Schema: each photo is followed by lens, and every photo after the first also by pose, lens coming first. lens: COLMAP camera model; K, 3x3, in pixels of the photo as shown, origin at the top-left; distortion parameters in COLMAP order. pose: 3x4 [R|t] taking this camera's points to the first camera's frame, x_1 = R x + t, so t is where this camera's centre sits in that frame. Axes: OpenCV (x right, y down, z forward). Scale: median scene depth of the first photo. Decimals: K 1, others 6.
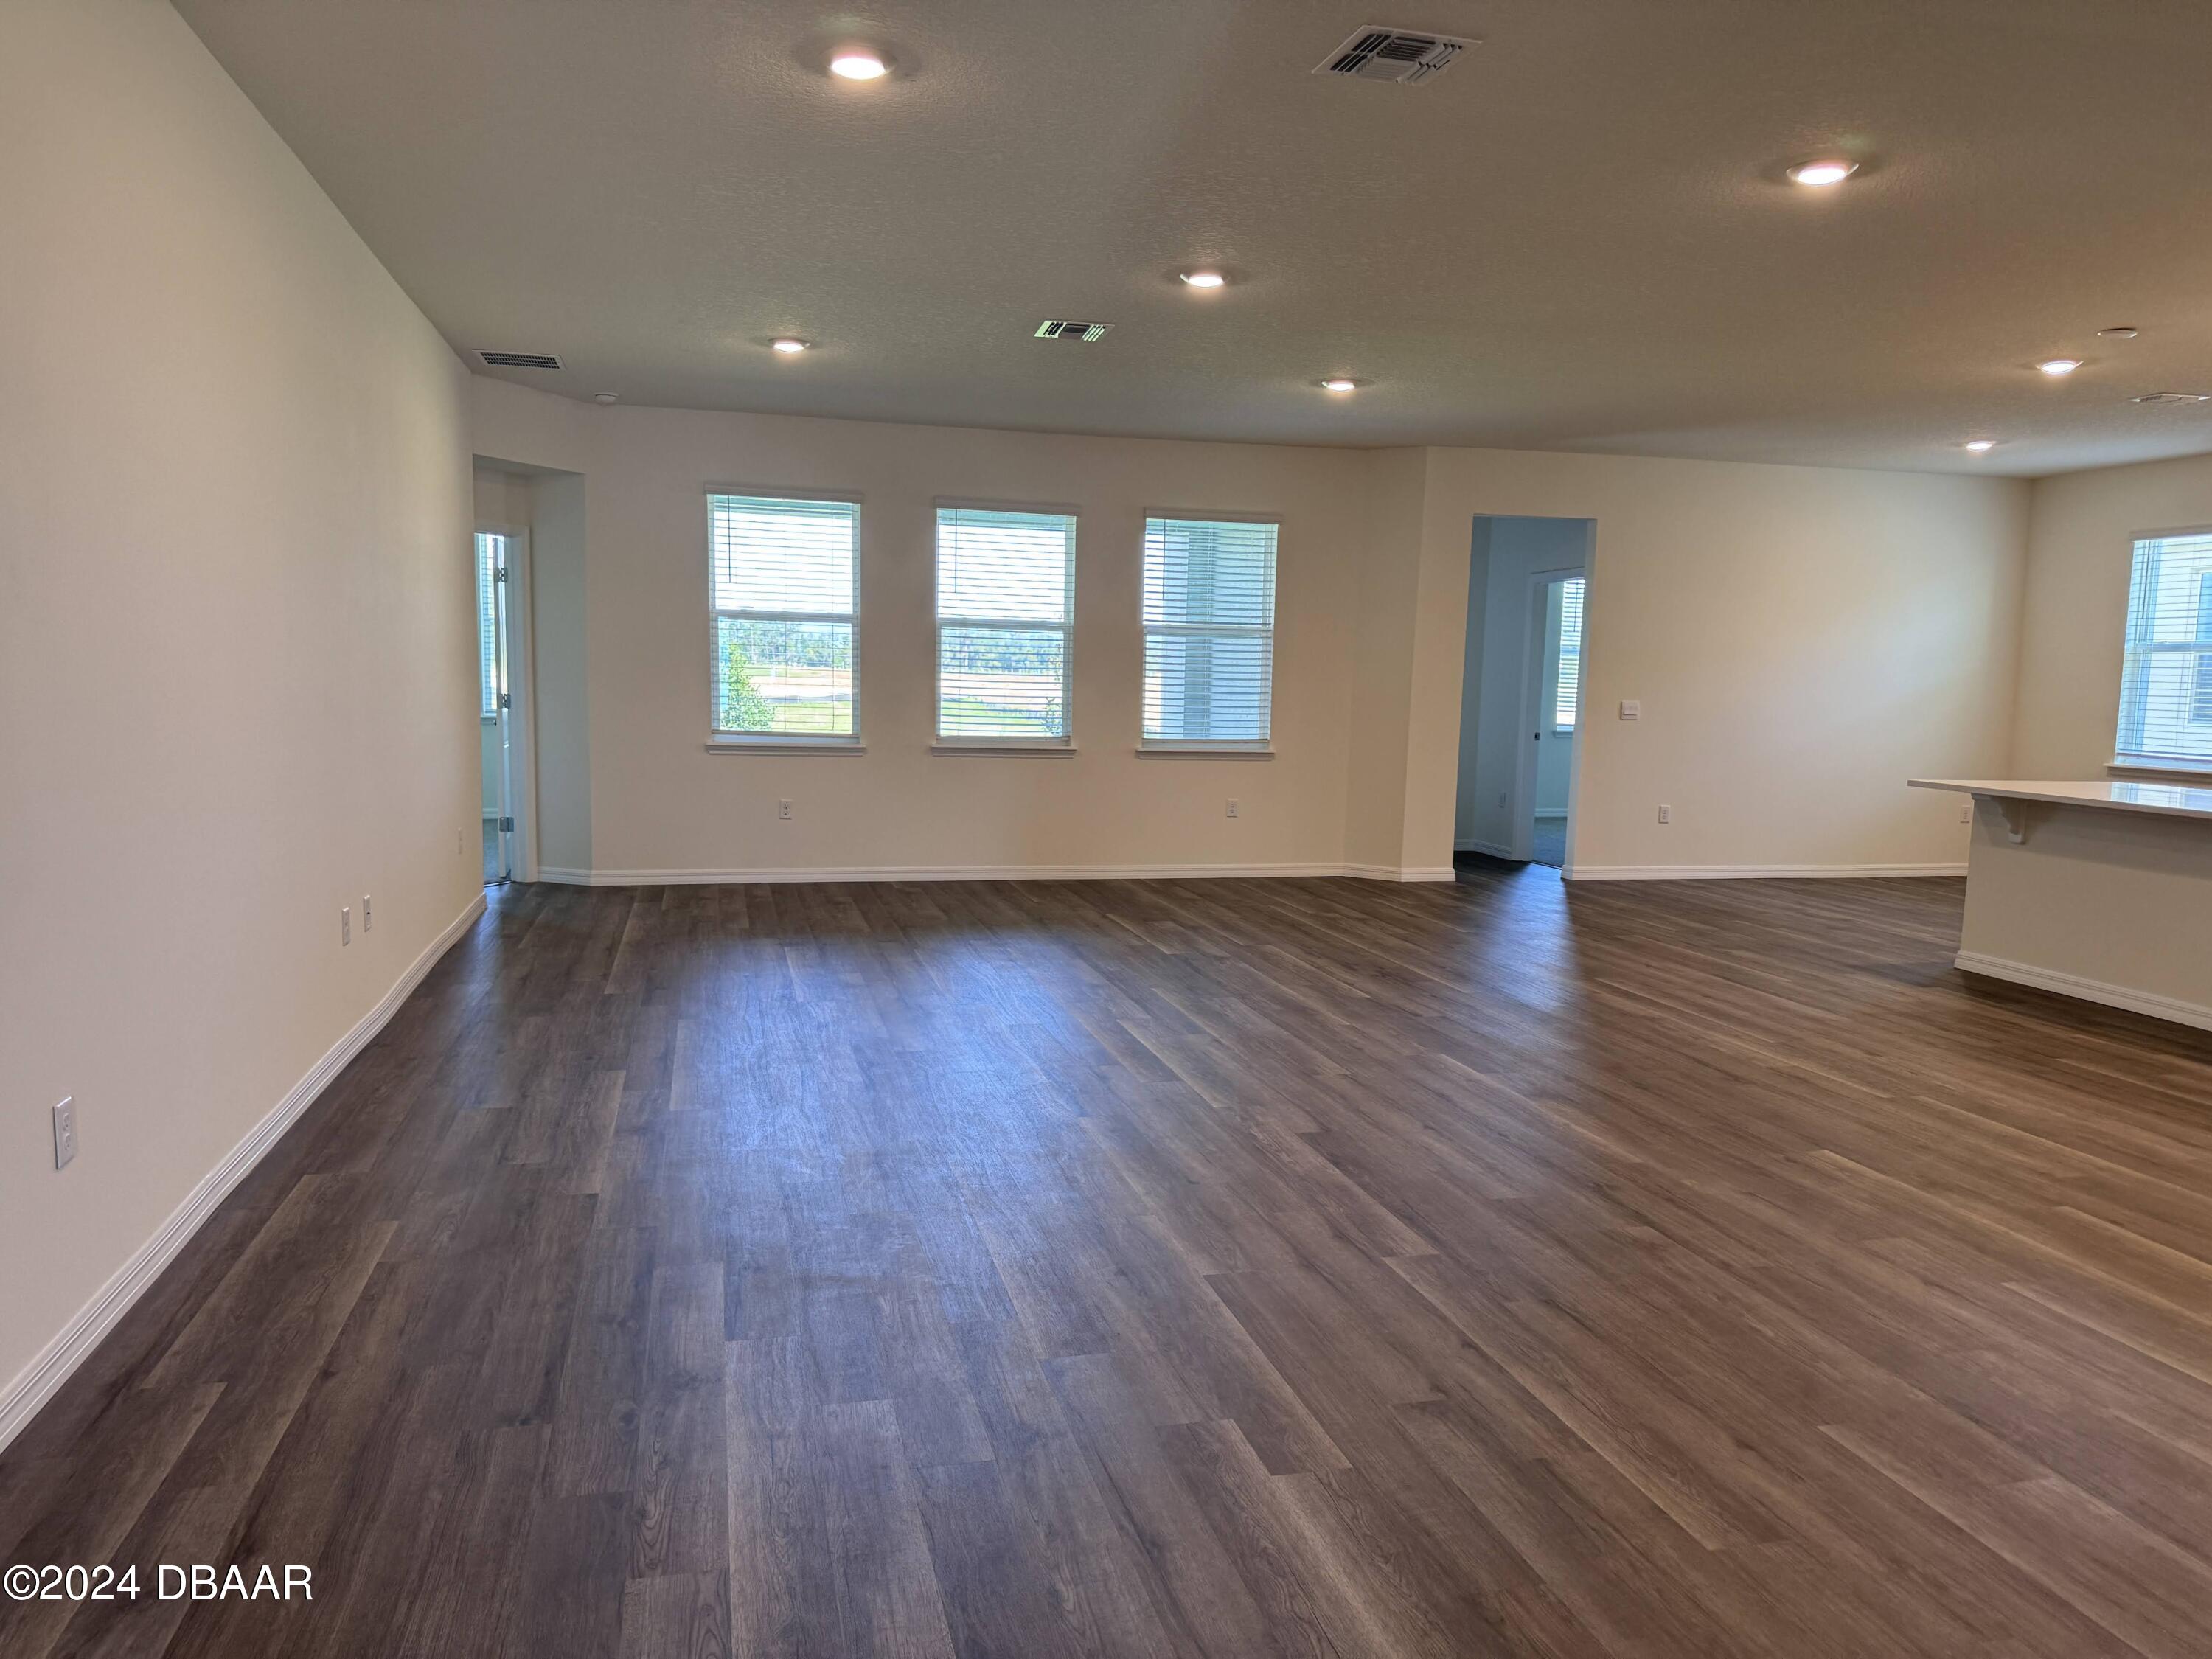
lens RADIAL K [[1564.7, 0, 1106.0], [0, 1564.7, 829.5], [0, 0, 1]] dist [0.109753, -0.150858]
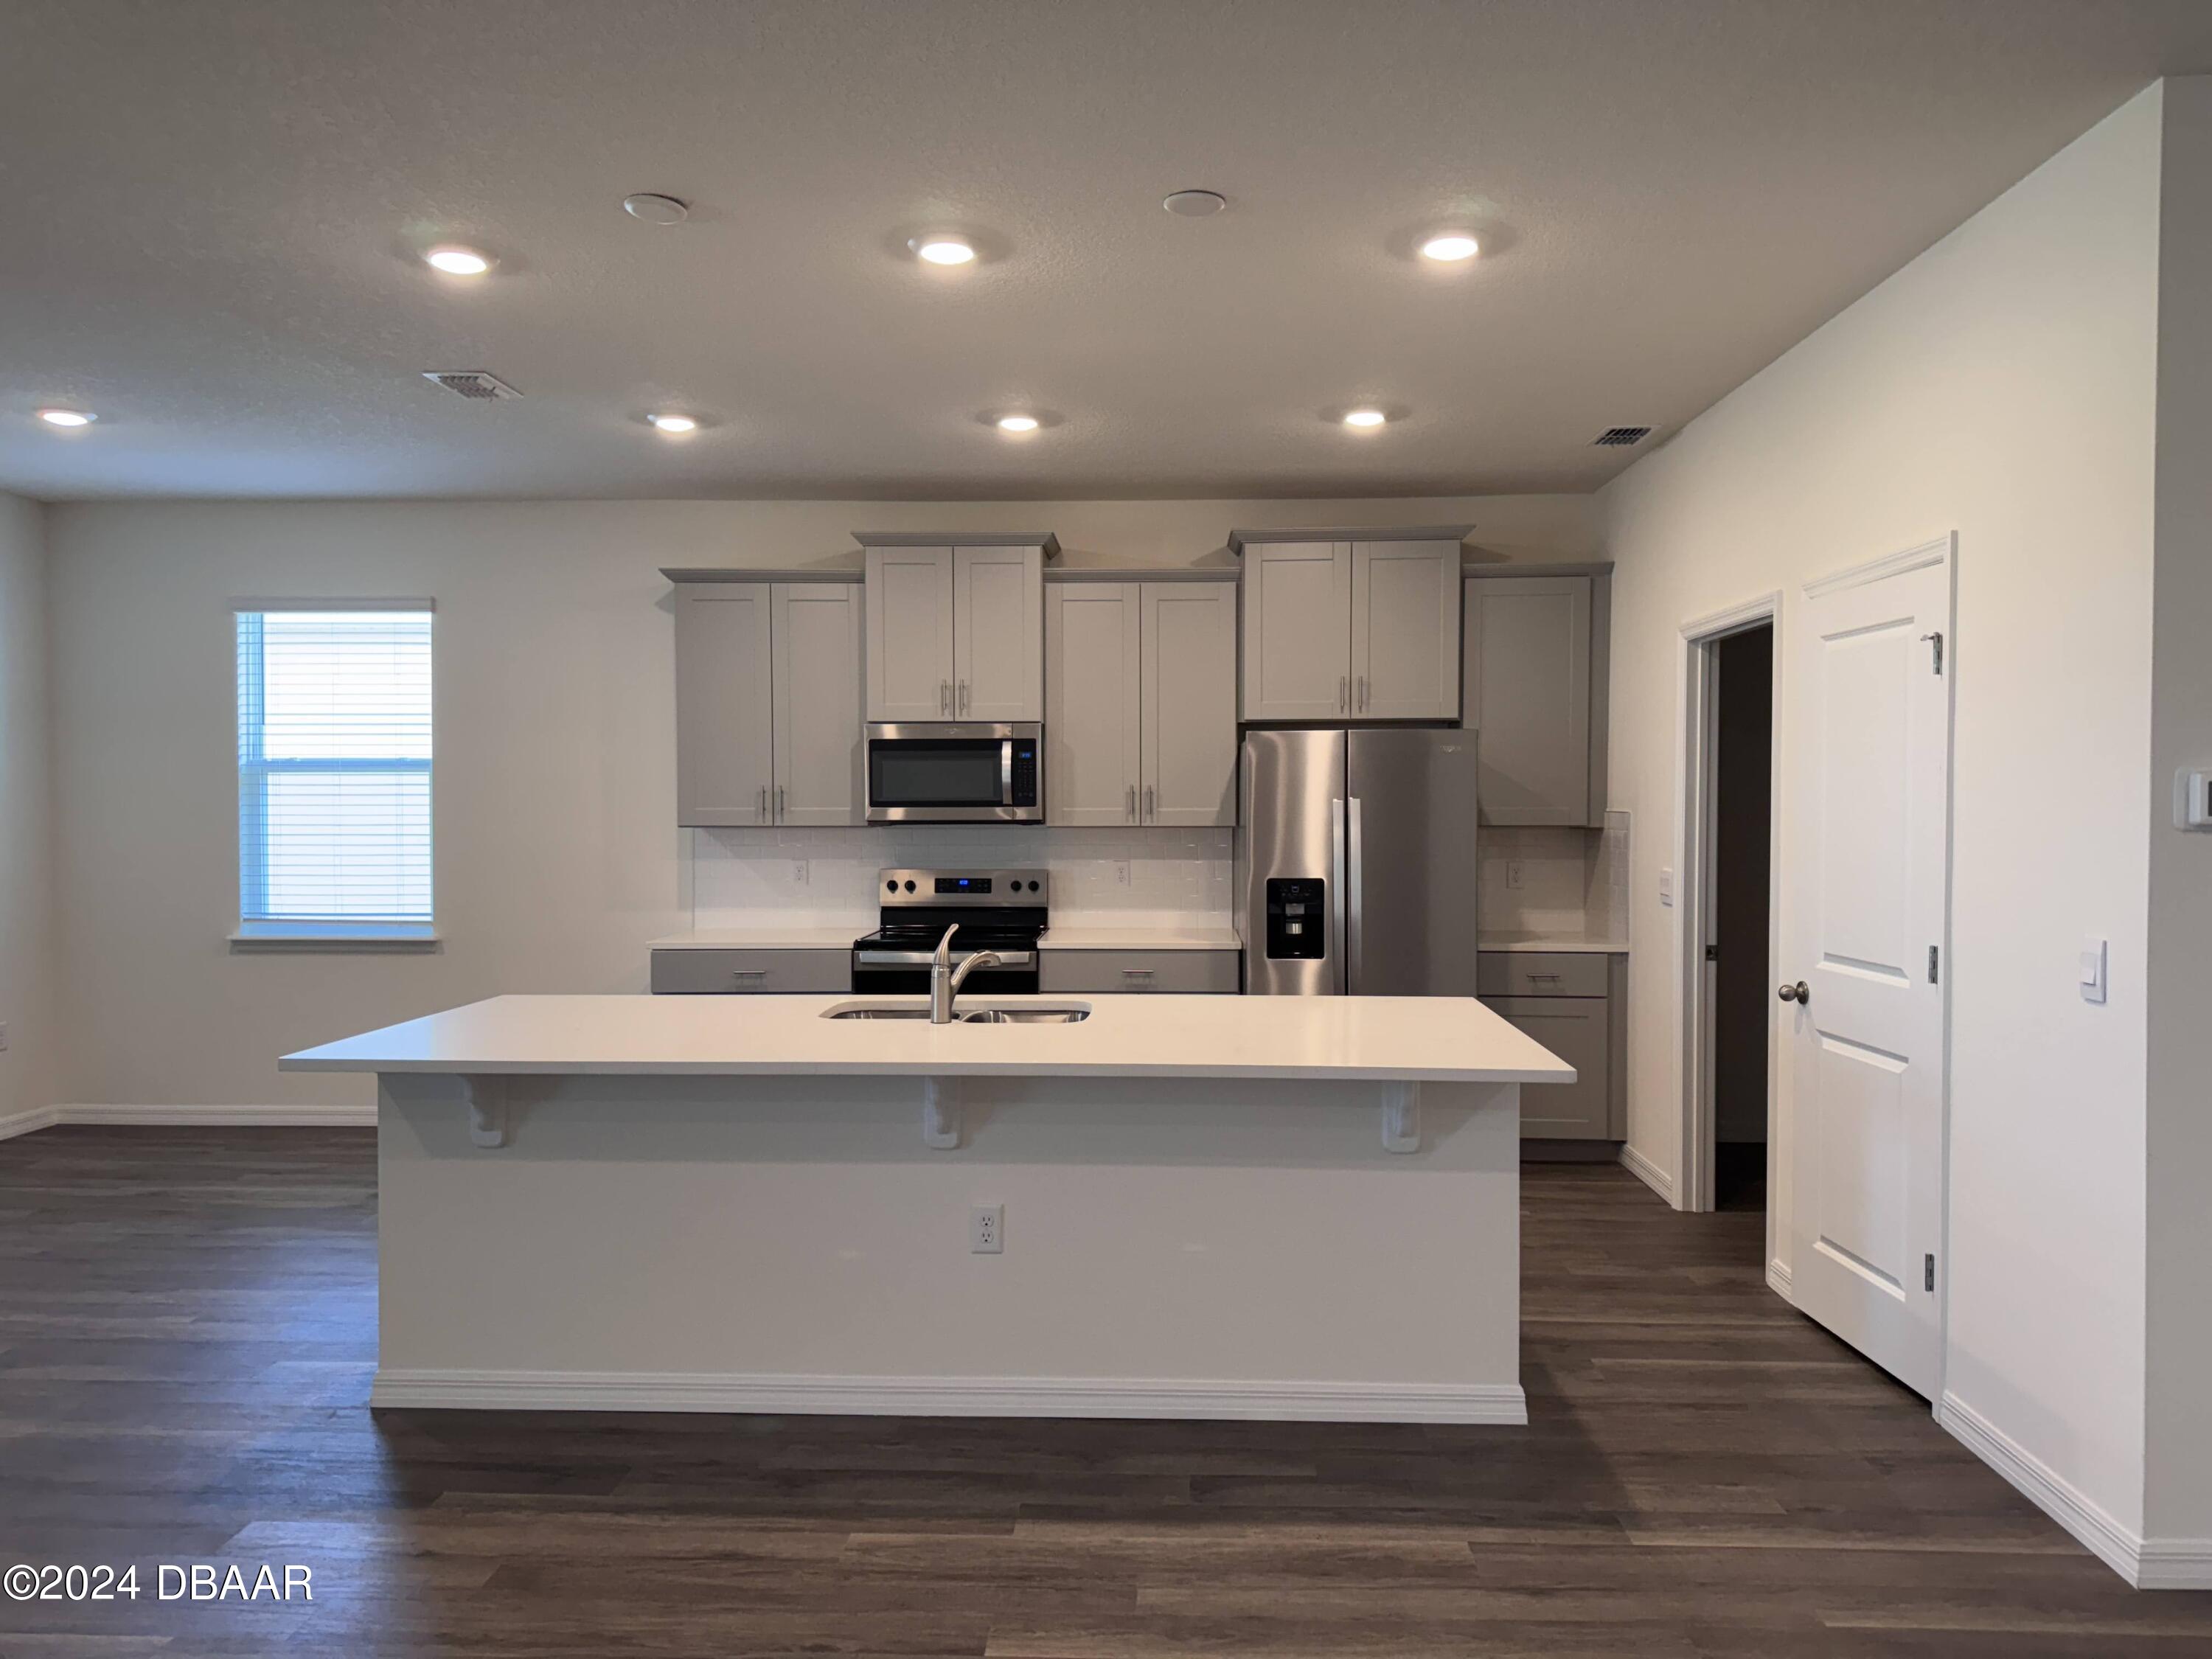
lens RADIAL K [[1541.0, 0, 1121.7], [0, 1541.0, 840.7], [0, 0, 1]] dist [0.104975, -0.148602]
pose [[0.275542, -0.047232, 0.960128, 0.193947], [0.101426, 0.994646, 0.019822, -0.116269], [-0.955923, 0.091920, 0.278857, 0.923934]]
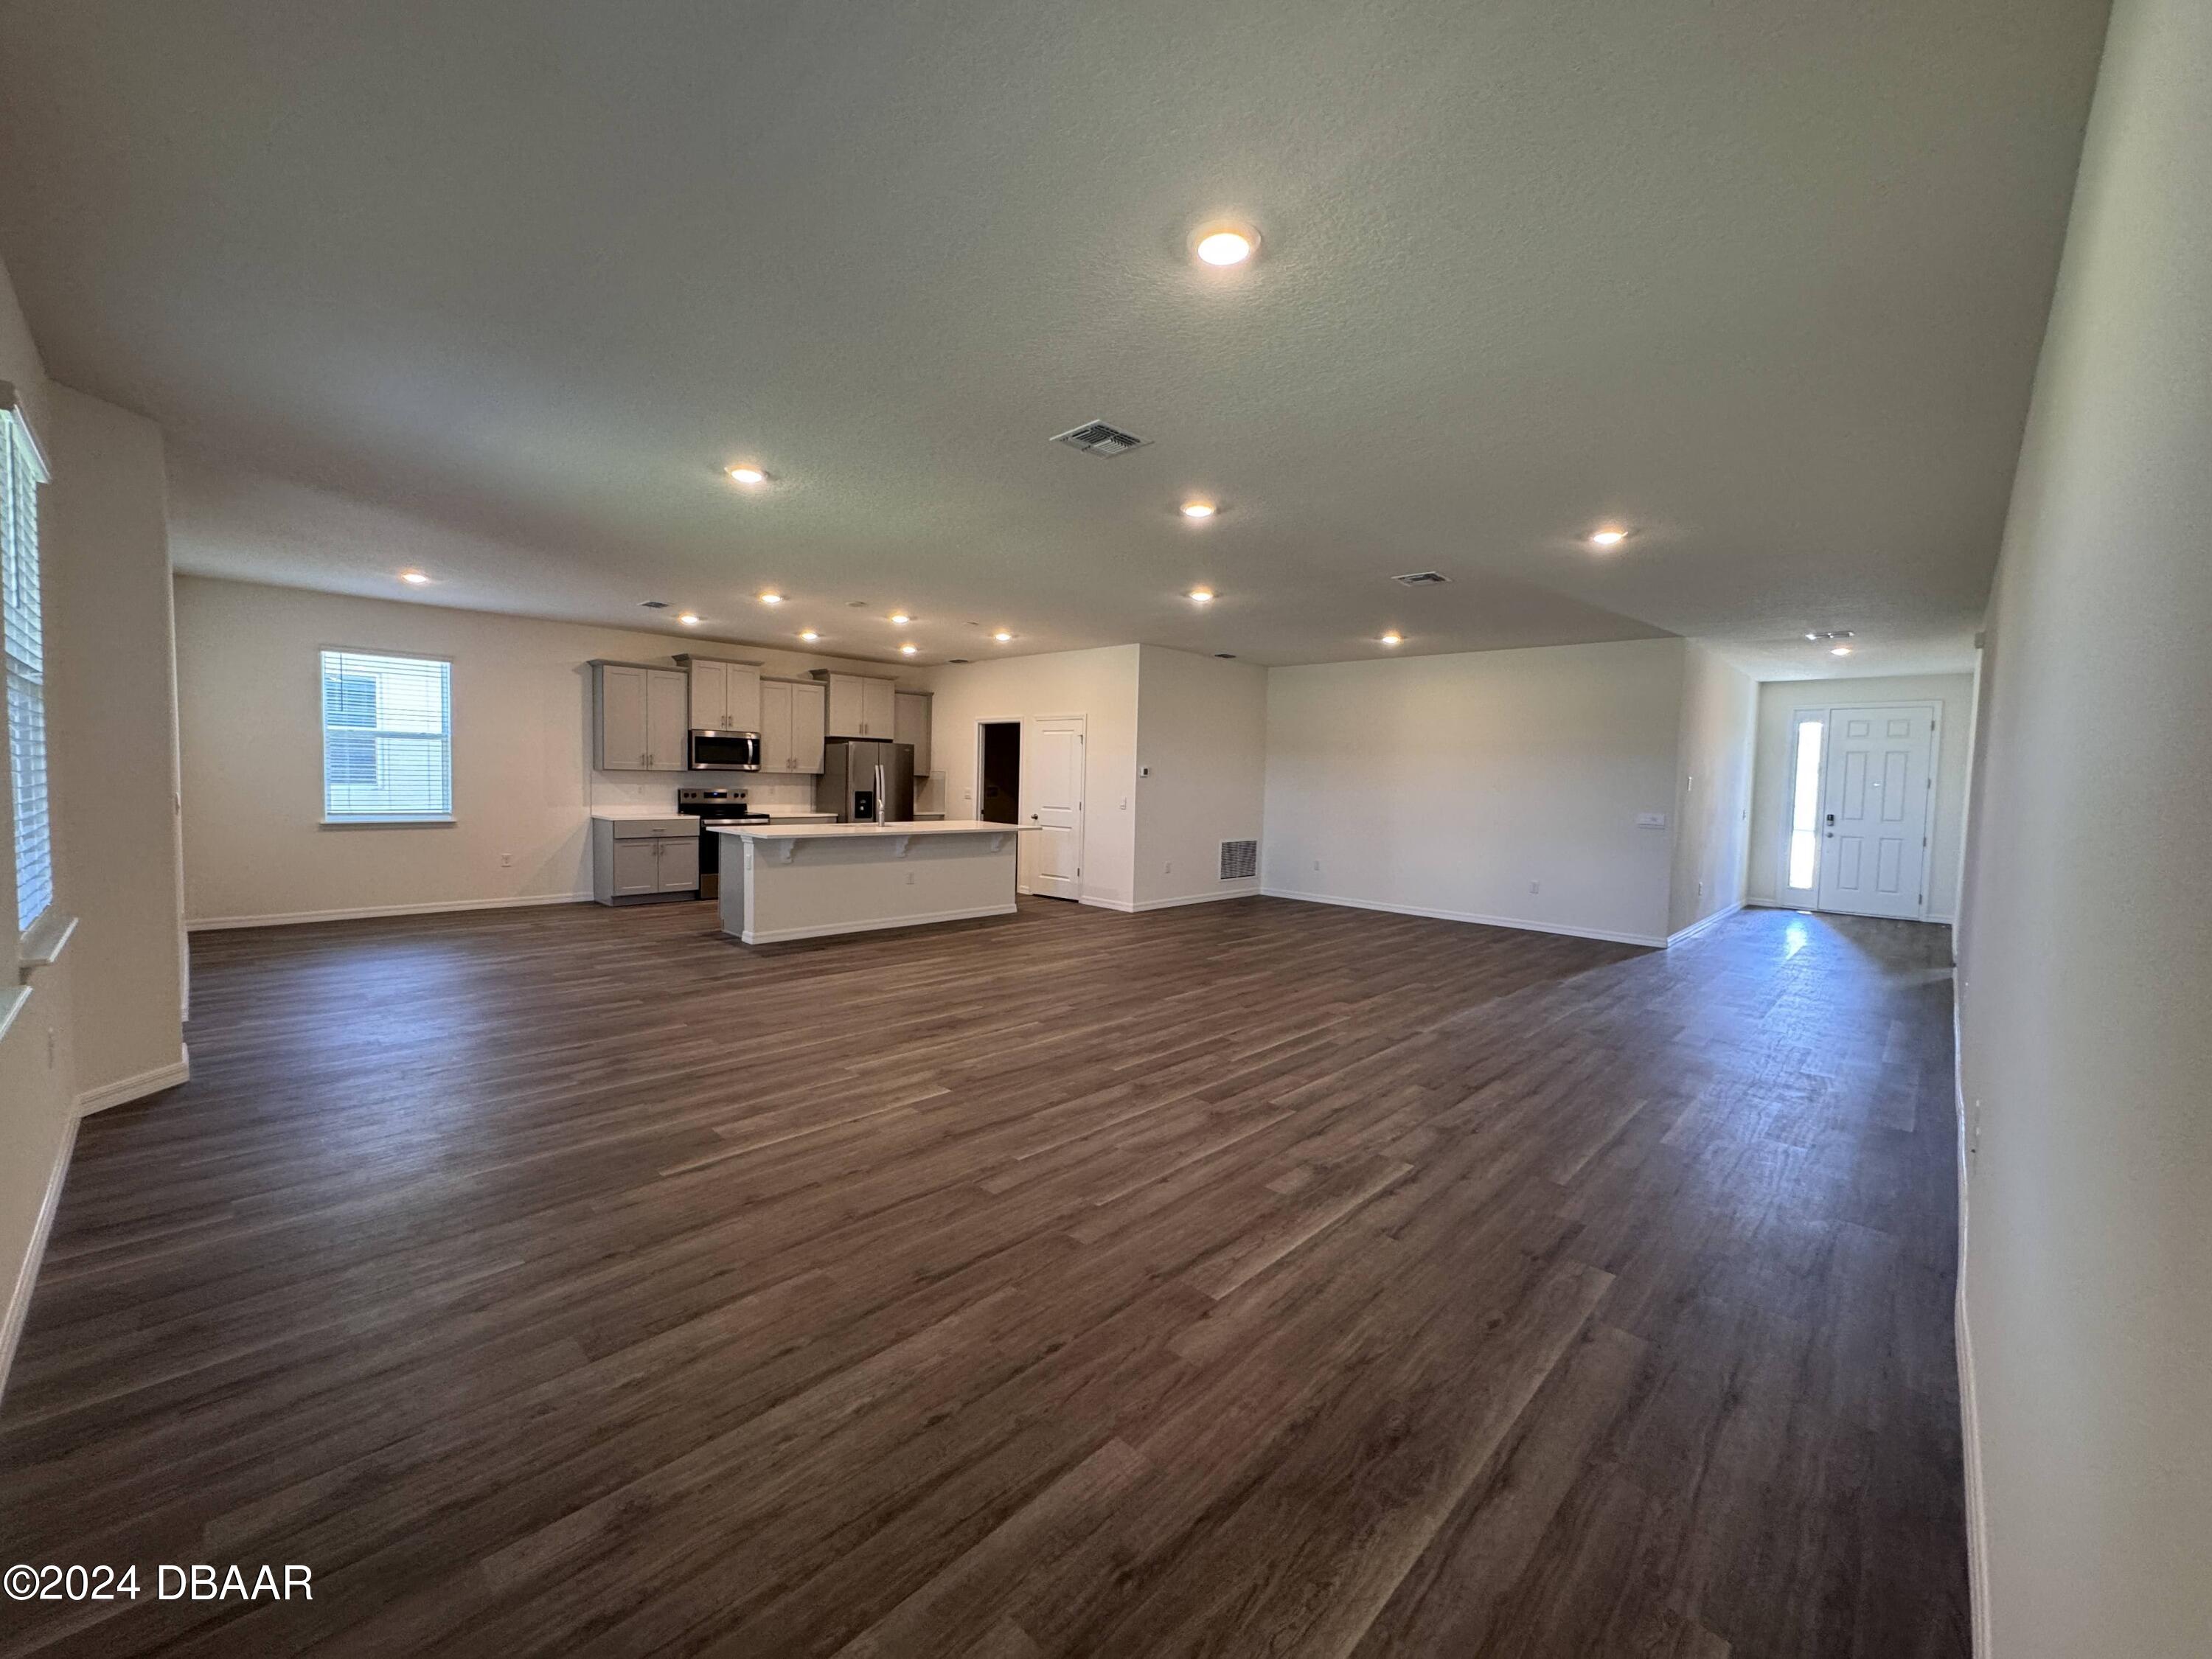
lens RADIAL K [[876.6, 0, 1102.4], [0, 876.6, 824.2], [0, 0, 1]] dist [-0.011357, 0.000081]
pose [[-0.532126, -0.082160, 0.842669, -0.639163], [0.046281, 0.990970, 0.125845, -0.204937], [-0.845399, 0.105965, -0.523518, 1.735678]]
